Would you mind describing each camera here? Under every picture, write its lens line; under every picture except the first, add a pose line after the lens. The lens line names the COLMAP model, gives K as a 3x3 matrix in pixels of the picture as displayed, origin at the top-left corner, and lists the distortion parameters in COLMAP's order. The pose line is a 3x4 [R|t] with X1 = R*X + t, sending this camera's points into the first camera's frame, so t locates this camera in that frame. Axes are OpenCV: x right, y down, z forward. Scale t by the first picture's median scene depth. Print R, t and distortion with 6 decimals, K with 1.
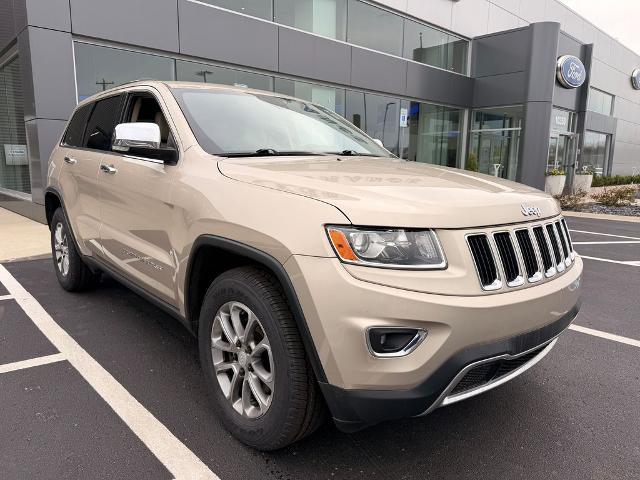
lens RADIAL K [[450.1, 0, 318.2], [0, 450.1, 242.1], [0, 0, 1]] dist [0.053043, -0.070803]
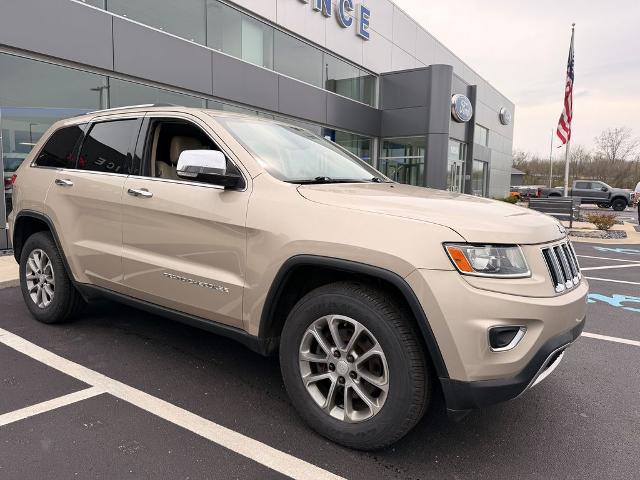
lens RADIAL K [[450.1, 0, 325.6], [0, 450.1, 237.9], [0, 0, 1]] dist [0.053043, -0.070803]
pose [[0.971670, -0.018101, 0.235647, -0.366722], [0.031437, 0.998102, -0.052959, 0.001040], [-0.234241, 0.058866, 0.970395, -0.056172]]
